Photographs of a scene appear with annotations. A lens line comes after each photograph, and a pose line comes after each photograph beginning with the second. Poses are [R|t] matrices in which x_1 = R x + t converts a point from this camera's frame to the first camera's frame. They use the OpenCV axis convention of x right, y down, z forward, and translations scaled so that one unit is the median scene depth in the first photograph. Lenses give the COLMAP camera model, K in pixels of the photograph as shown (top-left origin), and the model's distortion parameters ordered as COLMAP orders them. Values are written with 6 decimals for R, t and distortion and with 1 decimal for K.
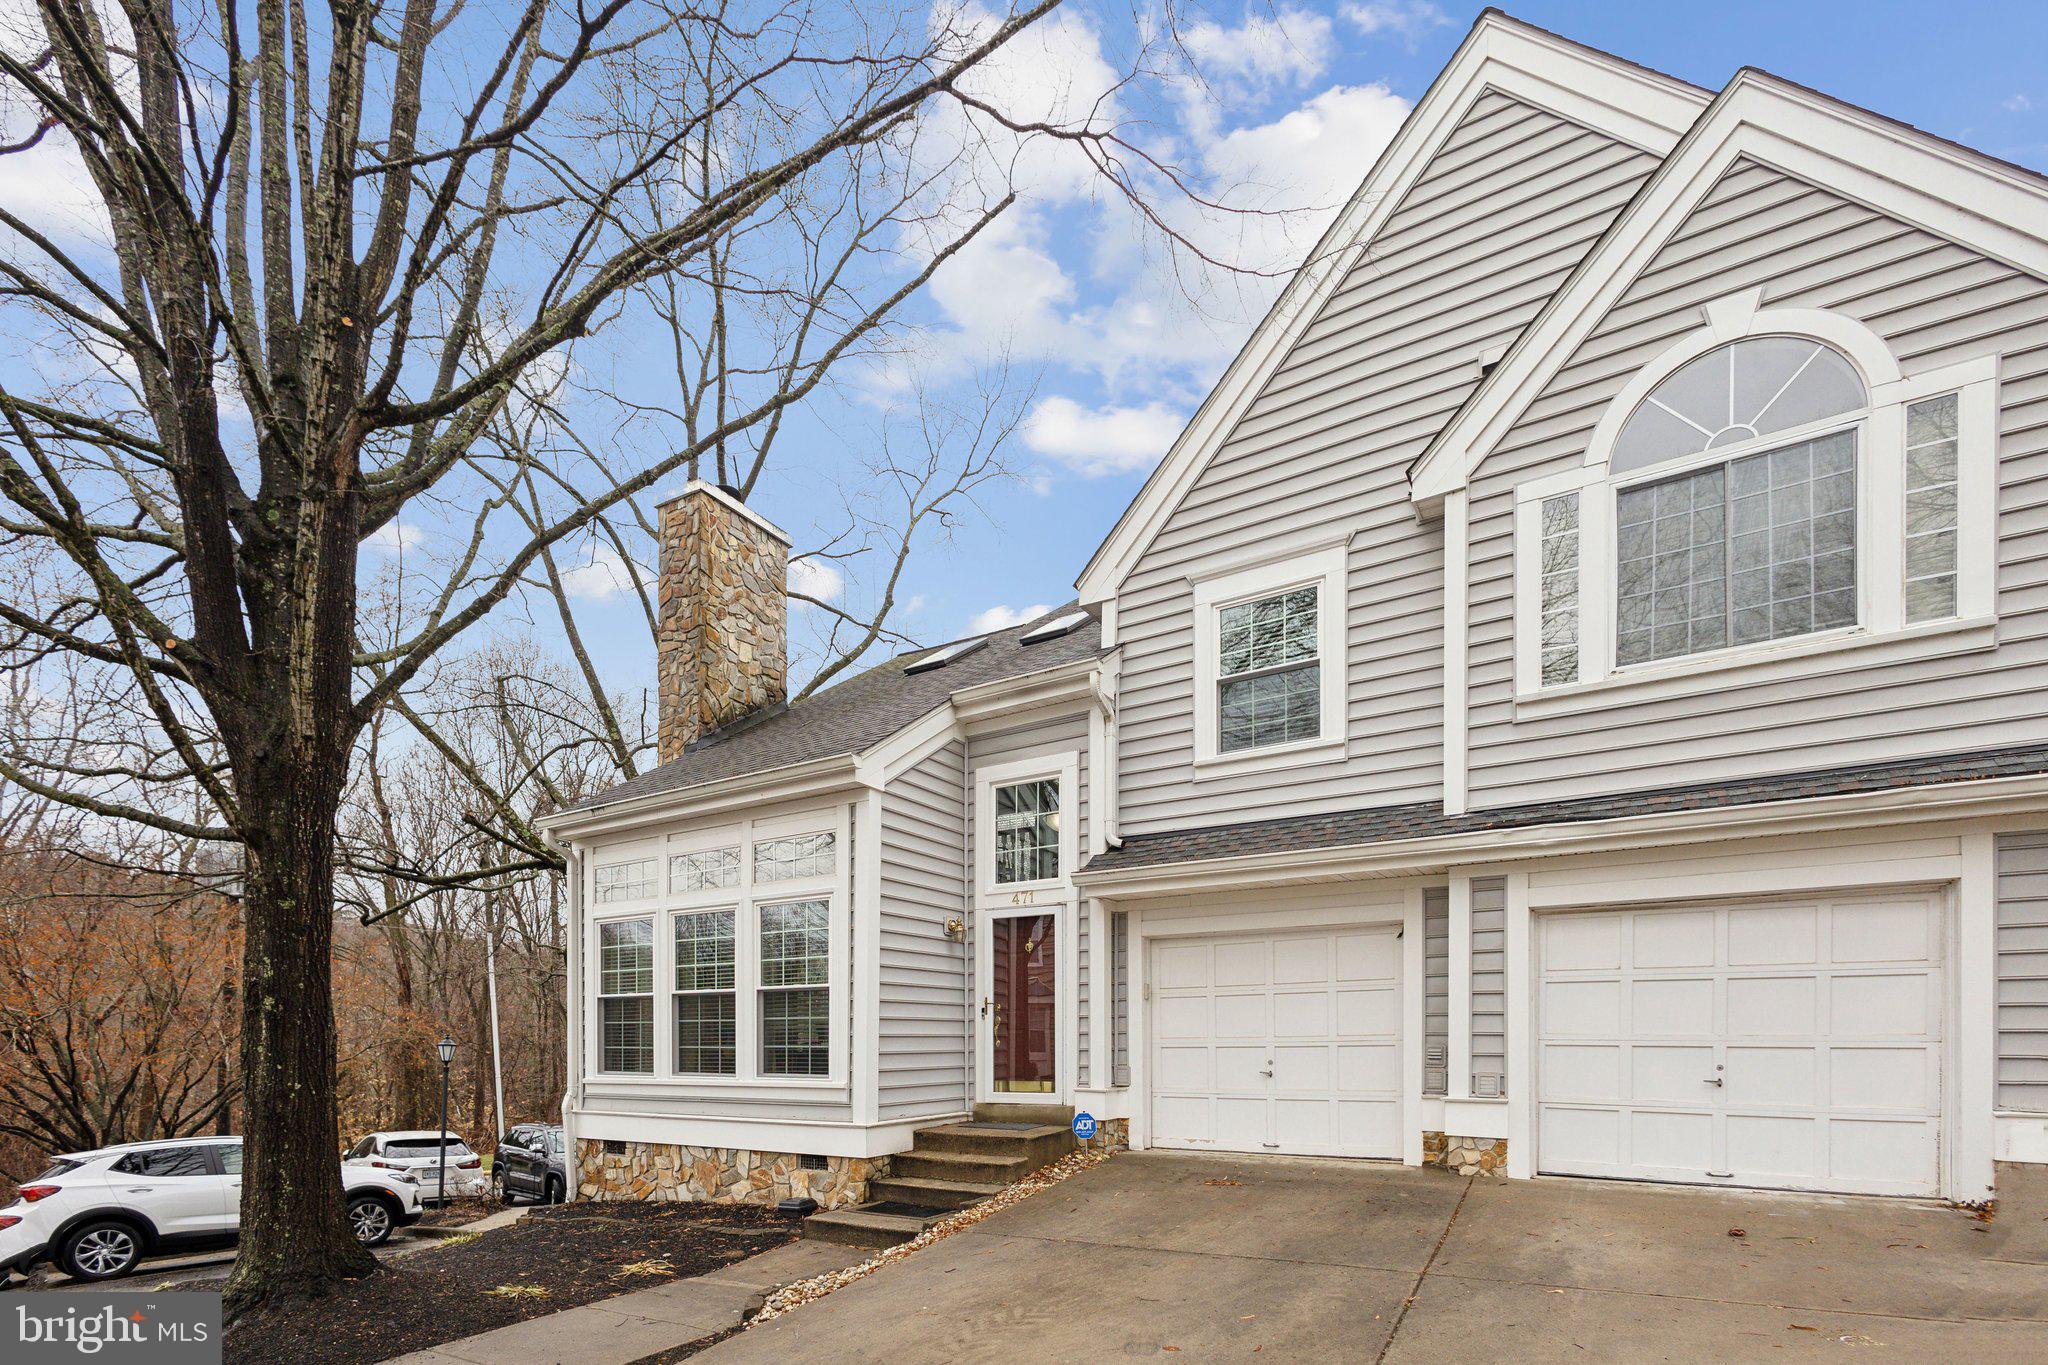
lens RADIAL K [[854.7, 0, 1088.0], [0, 854.7, 681.7], [0, 0, 1]] dist [0.003771, 0.000820]
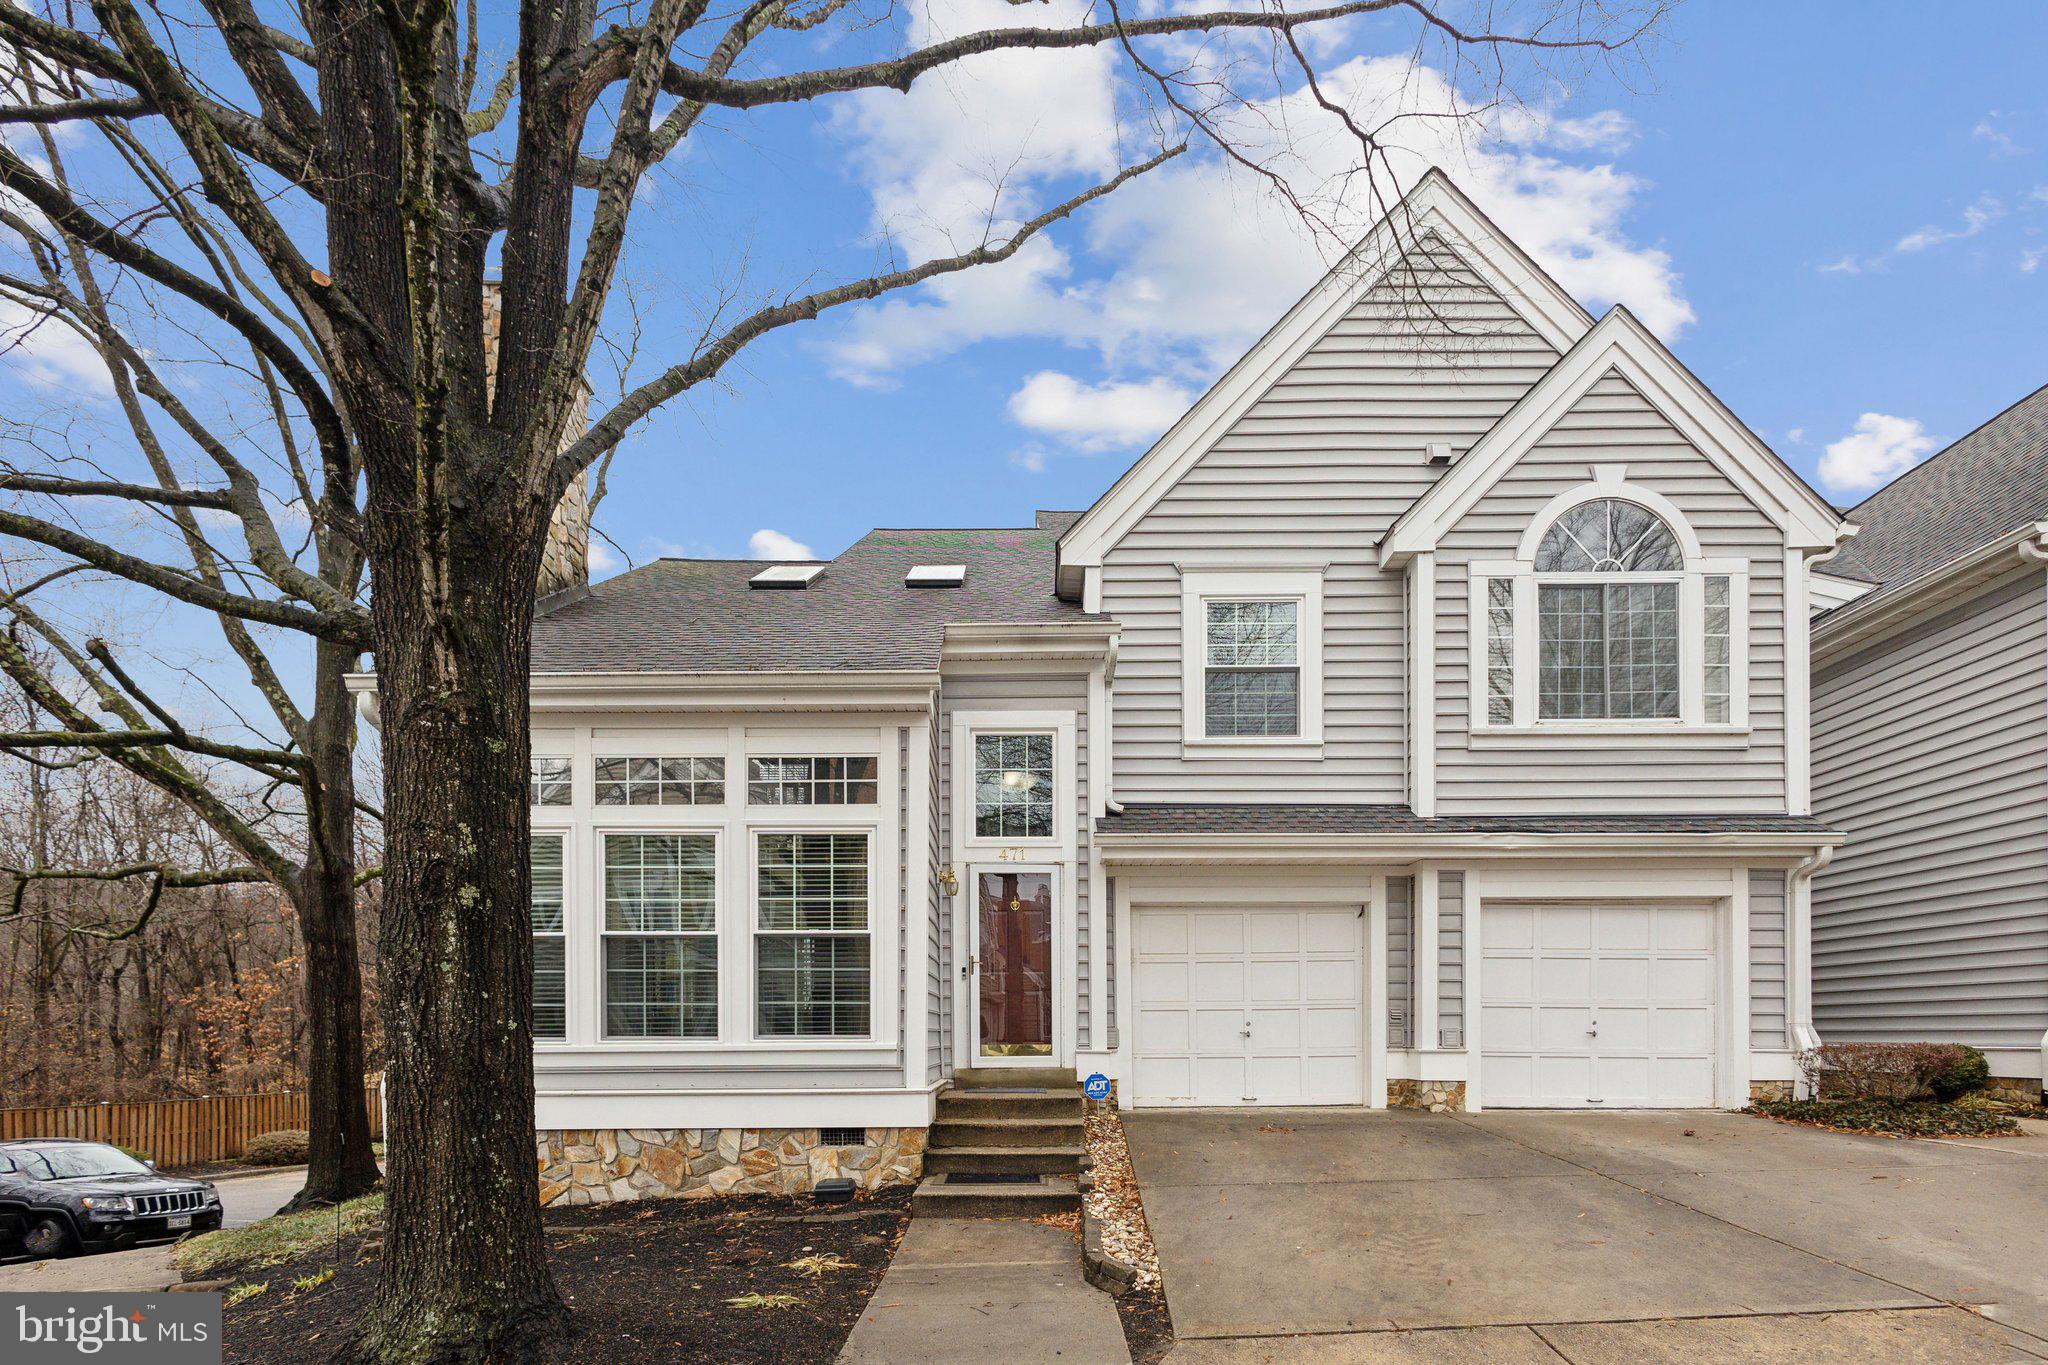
lens RADIAL K [[854.7, 0, 1088.0], [0, 854.7, 681.7], [0, 0, 1]] dist [0.003771, 0.000820]
pose [[0.871253, 0.184850, 0.454697, -0.525829], [-0.189102, 0.981276, -0.036582, 0.094518], [-0.452945, -0.054112, 0.889895, 0.145230]]
